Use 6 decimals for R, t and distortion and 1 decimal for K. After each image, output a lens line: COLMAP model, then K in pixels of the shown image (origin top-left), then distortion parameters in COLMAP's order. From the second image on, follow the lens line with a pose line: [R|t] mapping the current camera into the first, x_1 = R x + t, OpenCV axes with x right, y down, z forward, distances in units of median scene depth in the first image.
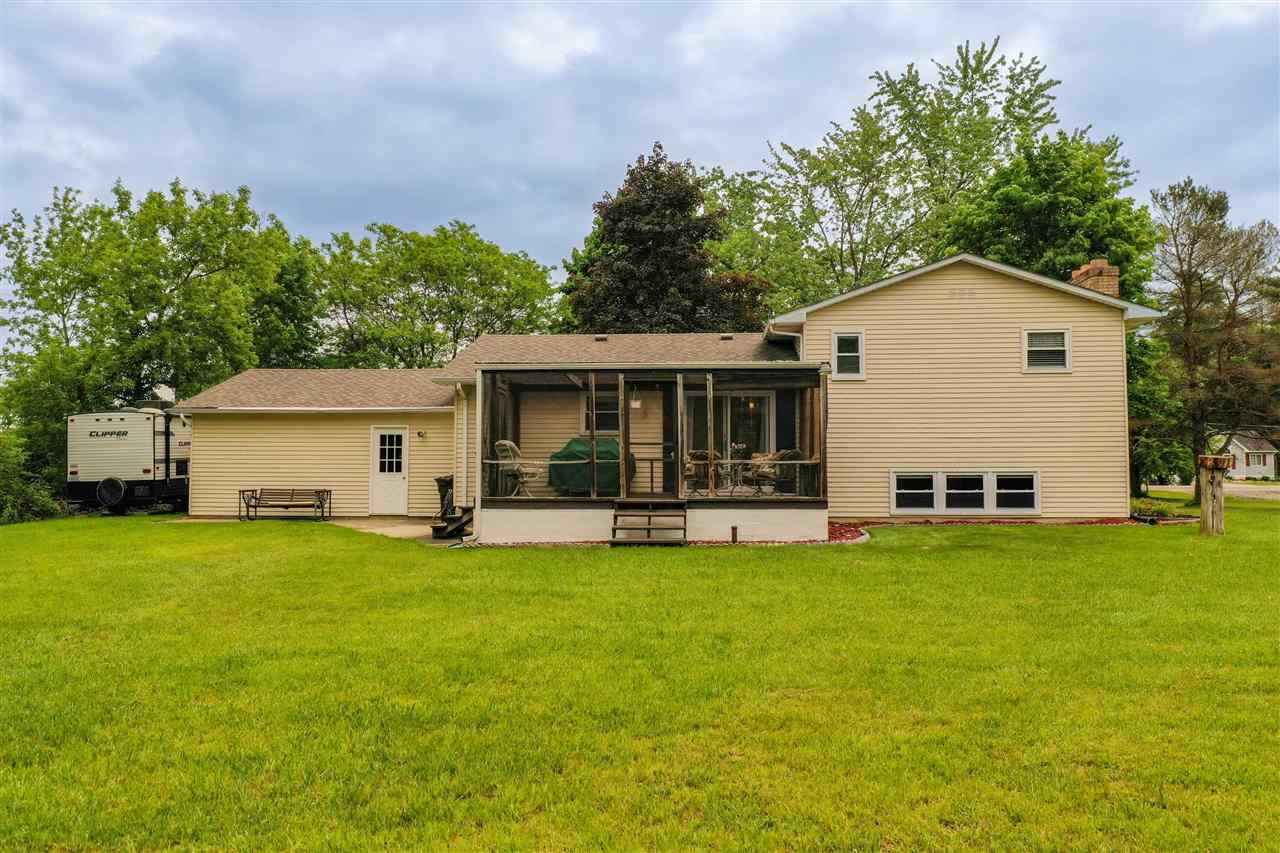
lens RADIAL K [[1000.5, 0, 641.1], [0, 1000.5, 433.1], [0, 0, 1]] dist [0.015802, -0.017282]
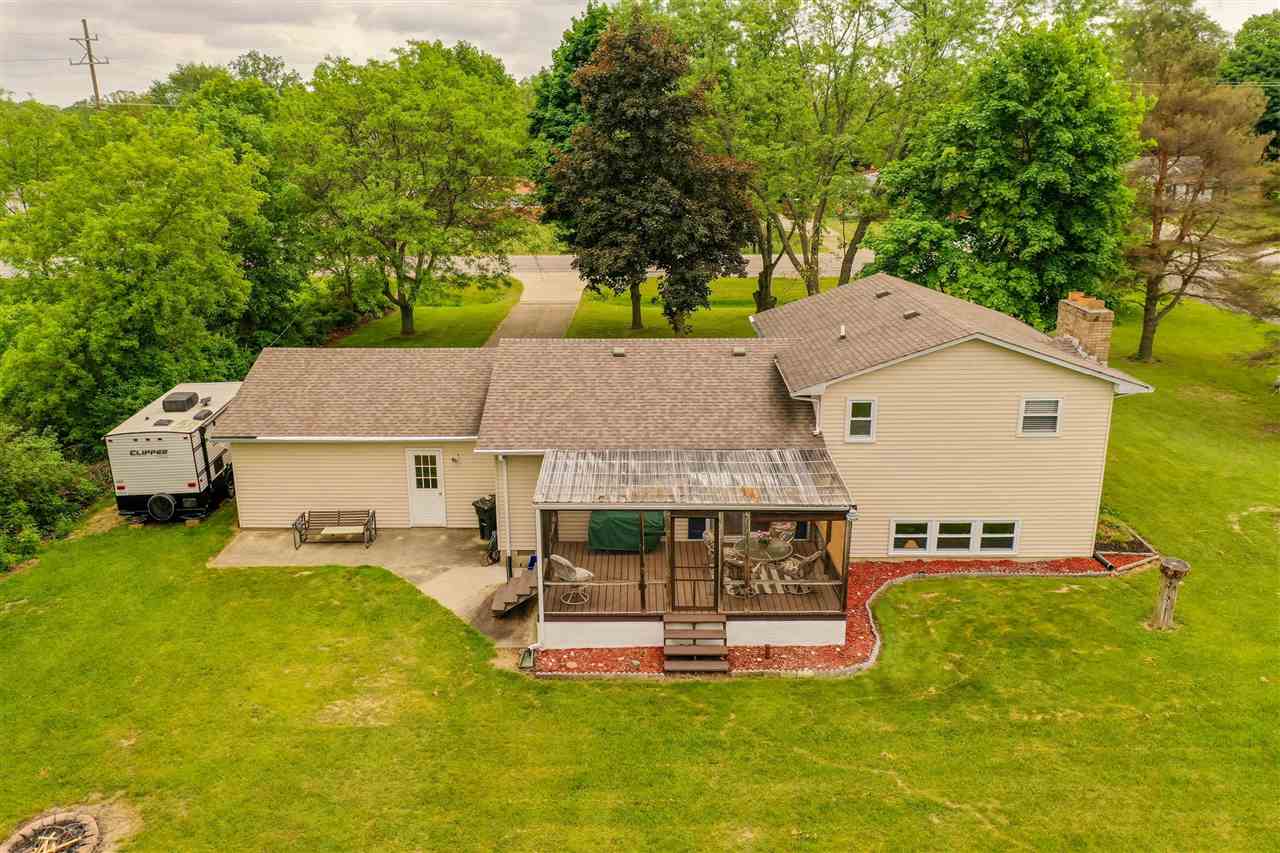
lens RADIAL K [[1000.5, 0, 635.0], [0, 1000.5, 425.3], [0, 0, 1]] dist [0.015802, -0.017282]
pose [[0.998117, -0.023900, 0.056487, -0.097752], [0.003712, 0.942809, 0.333313, -0.433343], [-0.061222, -0.332476, 0.941122, -0.004735]]
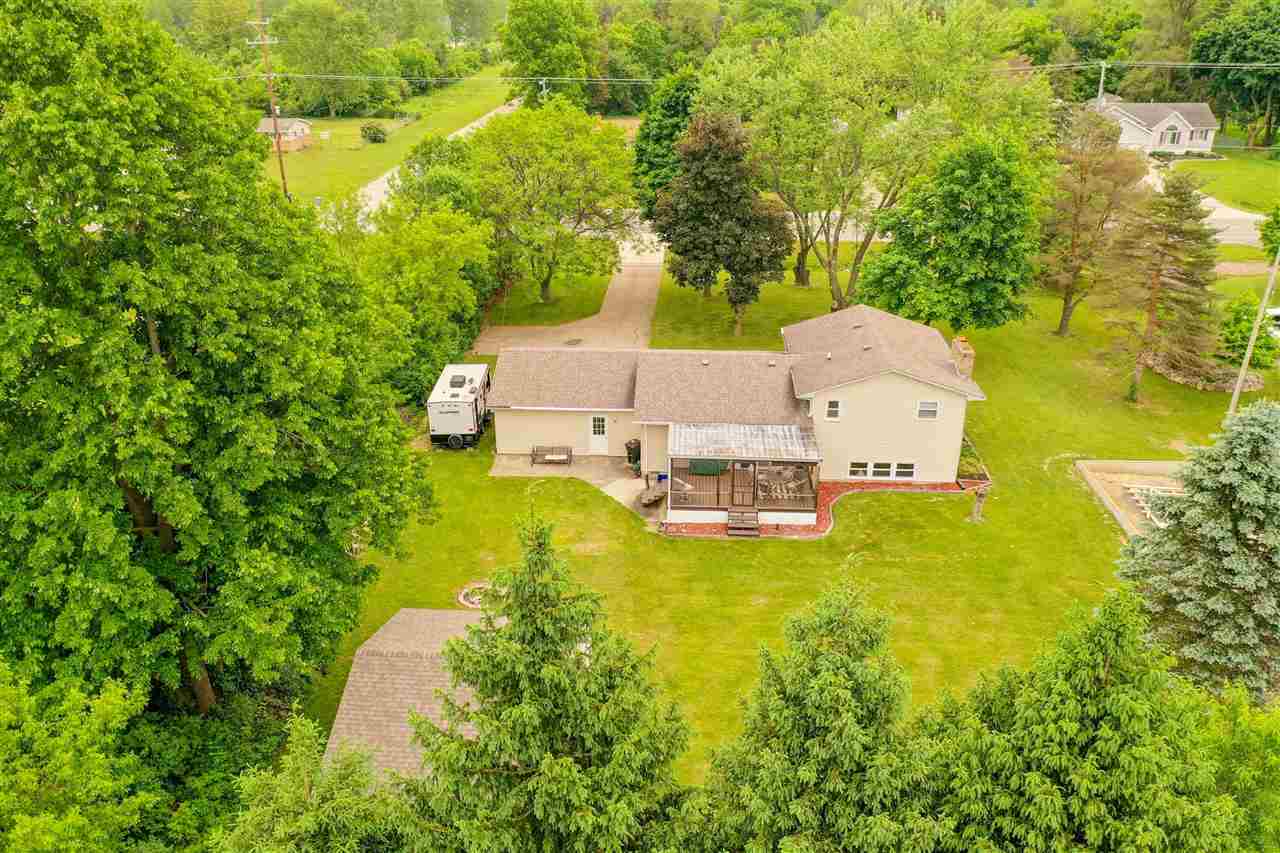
lens RADIAL K [[1000.5, 0, 644.7], [0, 1000.5, 417.9], [0, 0, 1]] dist [0.015802, -0.017282]
pose [[0.999895, -0.007963, 0.012089, -0.208034], [0.001800, 0.897019, 0.441989, -0.978213], [-0.014364, -0.441921, 0.896939, -0.859247]]
